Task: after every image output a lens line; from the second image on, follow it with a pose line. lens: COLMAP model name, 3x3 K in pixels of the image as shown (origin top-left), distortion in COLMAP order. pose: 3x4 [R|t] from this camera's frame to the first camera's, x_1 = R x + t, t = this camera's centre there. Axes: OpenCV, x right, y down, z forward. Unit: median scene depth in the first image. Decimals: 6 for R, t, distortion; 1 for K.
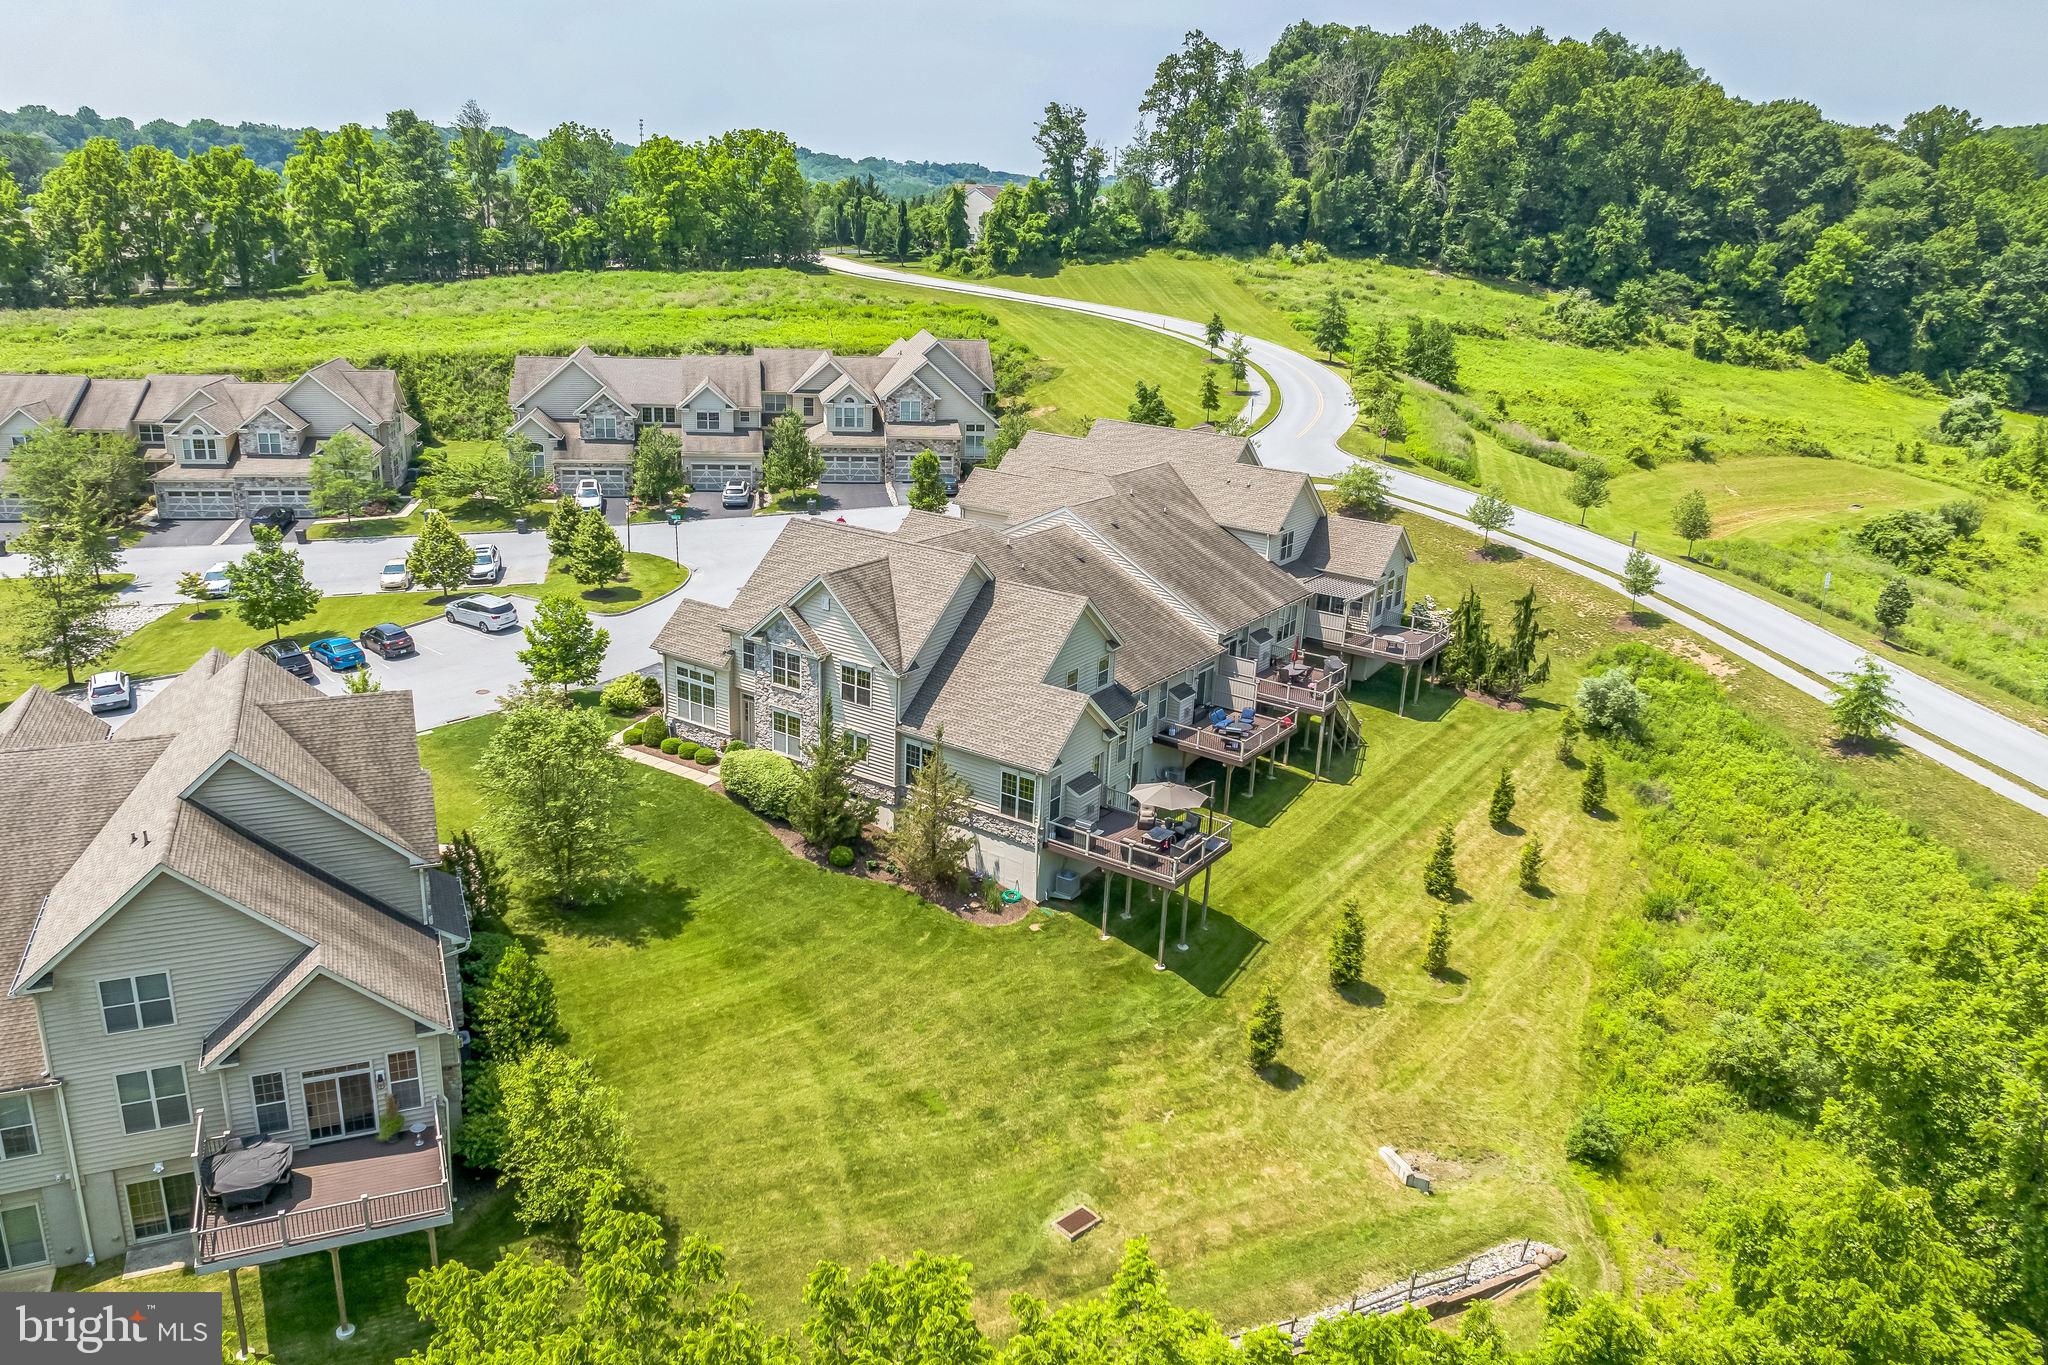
lens RADIAL K [[1464.6, 0, 998.2], [0, 1464.6, 679.6], [0, 0, 1]] dist [-0.035948, -0.003311]
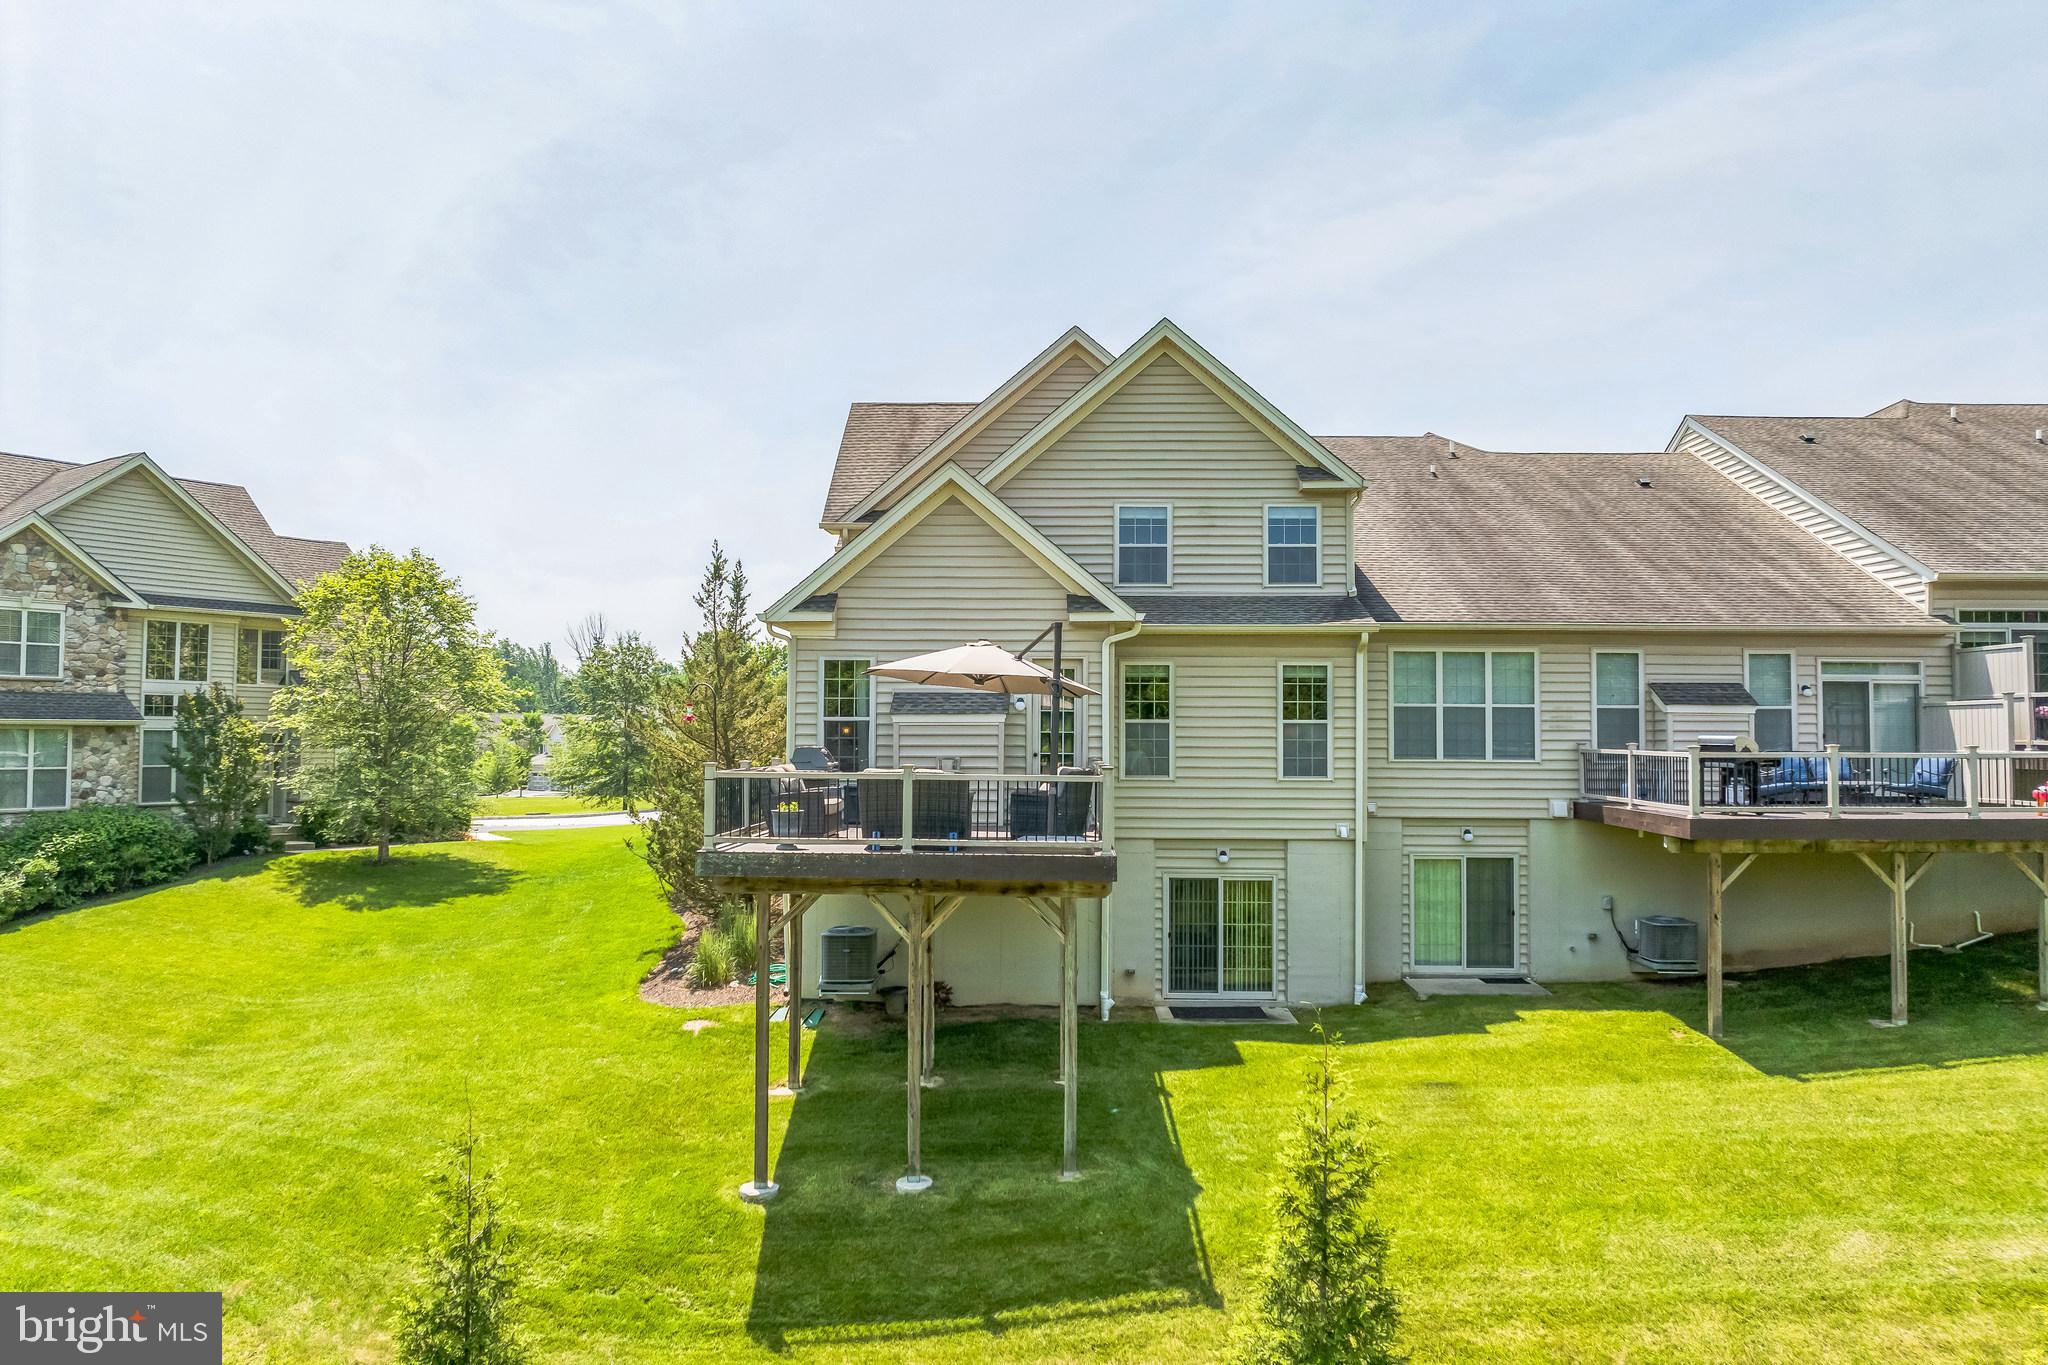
lens RADIAL K [[1420.3, 0, 1024.0], [0, 1420.3, 682.5], [0, 0, 1]] dist [-0.002336, -0.087268]
pose [[0.550306, -0.067062, -0.832266, 0.269175], [-0.246206, 0.939417, -0.238491, 0.106567], [0.797838, 0.336152, 0.500456, 0.594647]]
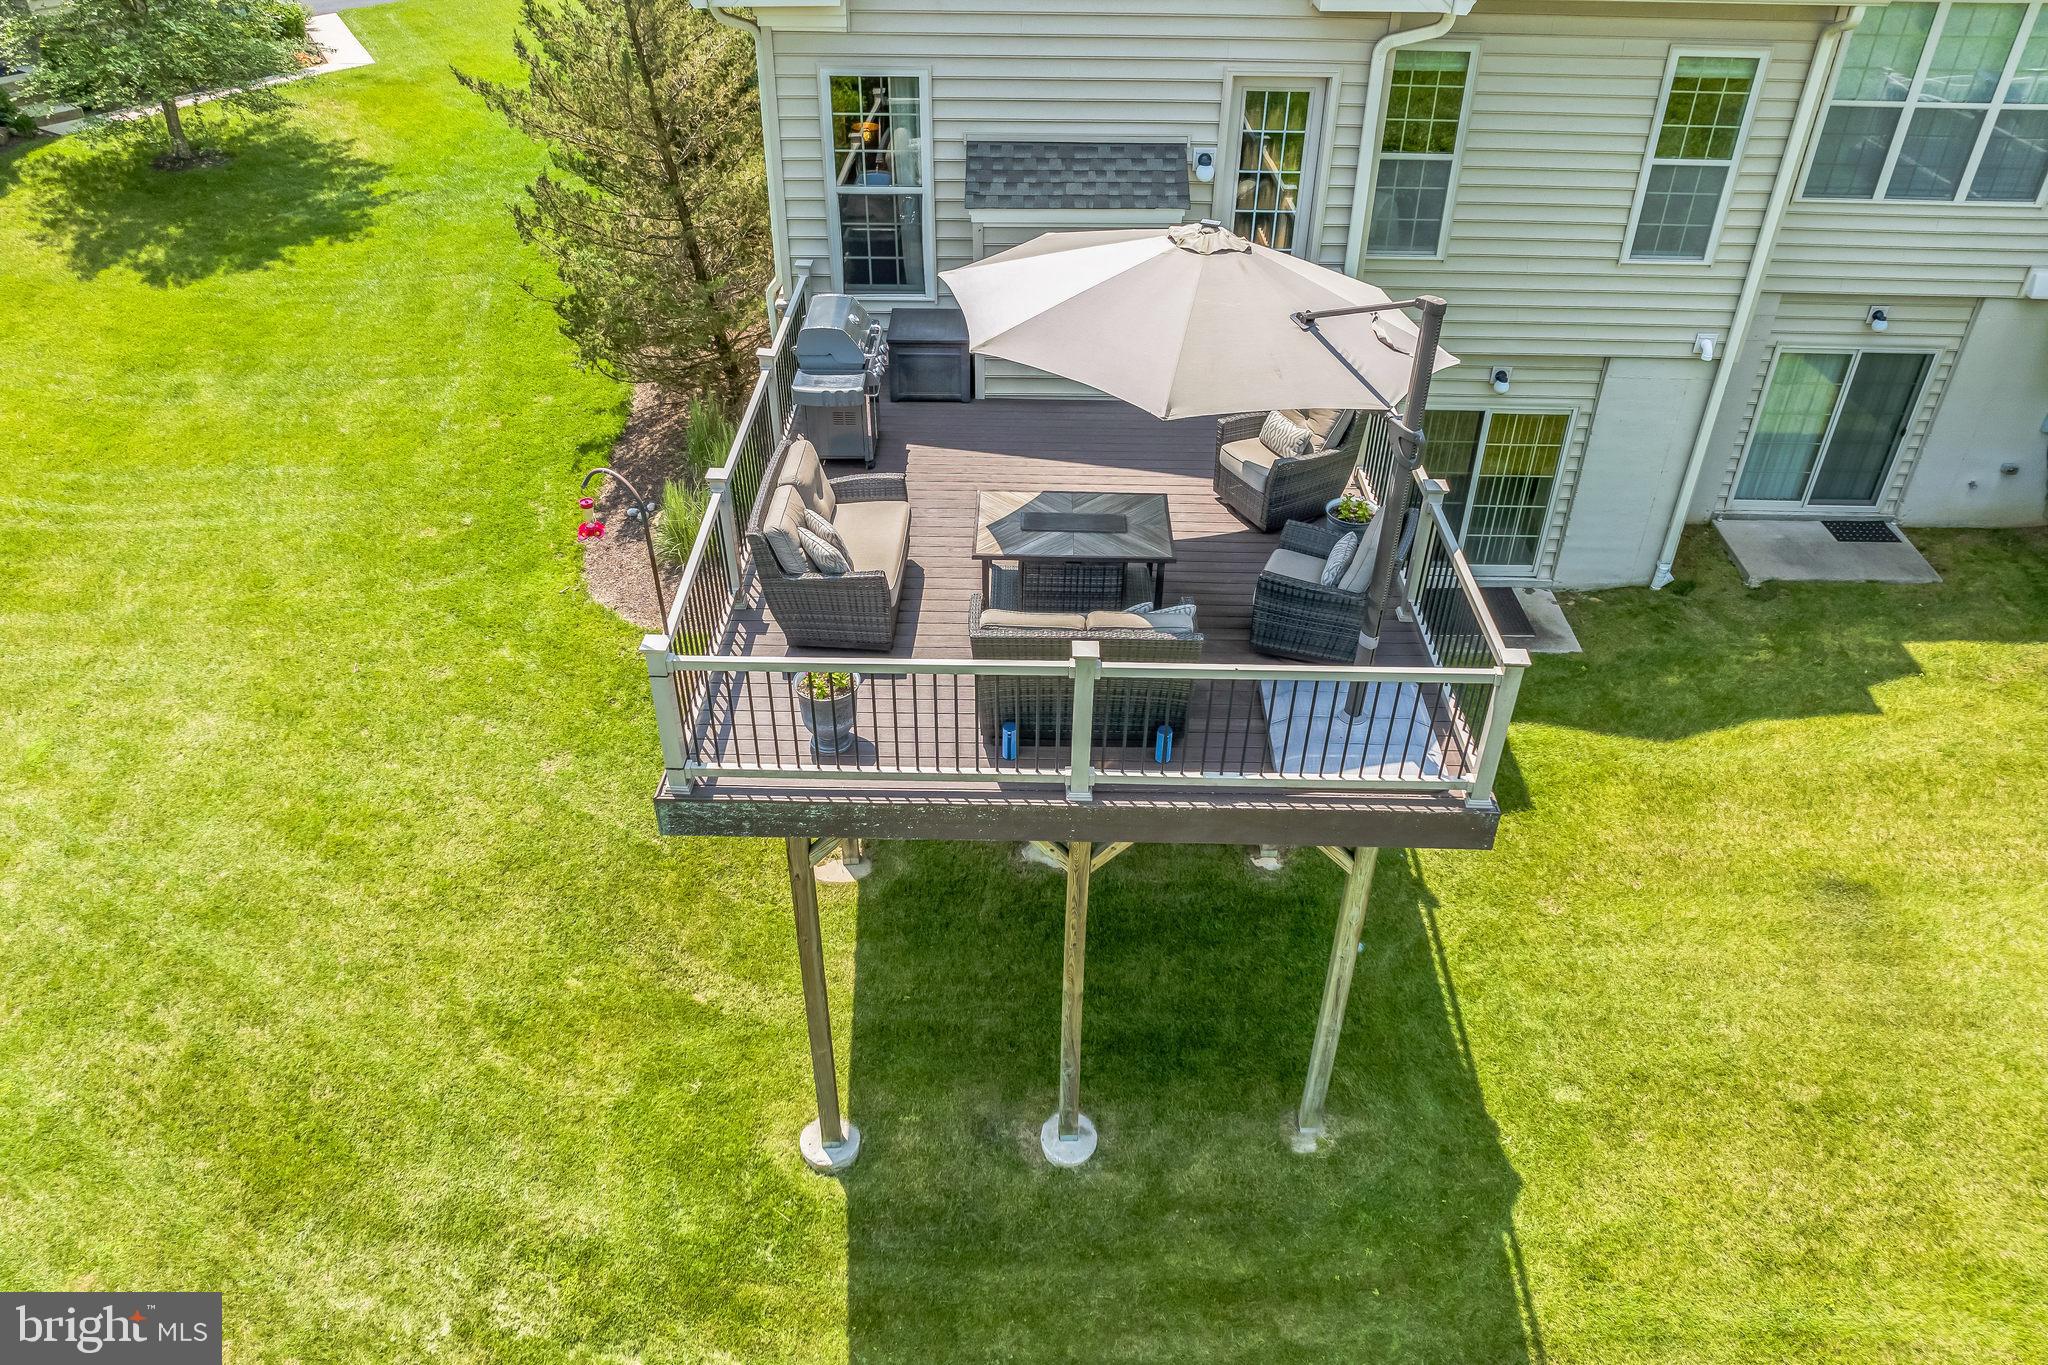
lens RADIAL K [[1433.2, 0, 1031.4], [0, 1433.2, 679.4], [0, 0, 1]] dist [-0.053205, 0.027249]
pose [[0.565413, 0.455320, -0.687744, 0.158709], [-0.246299, 0.888984, 0.386062, 0.042267], [0.787175, -0.048895, 0.614788, 0.625024]]
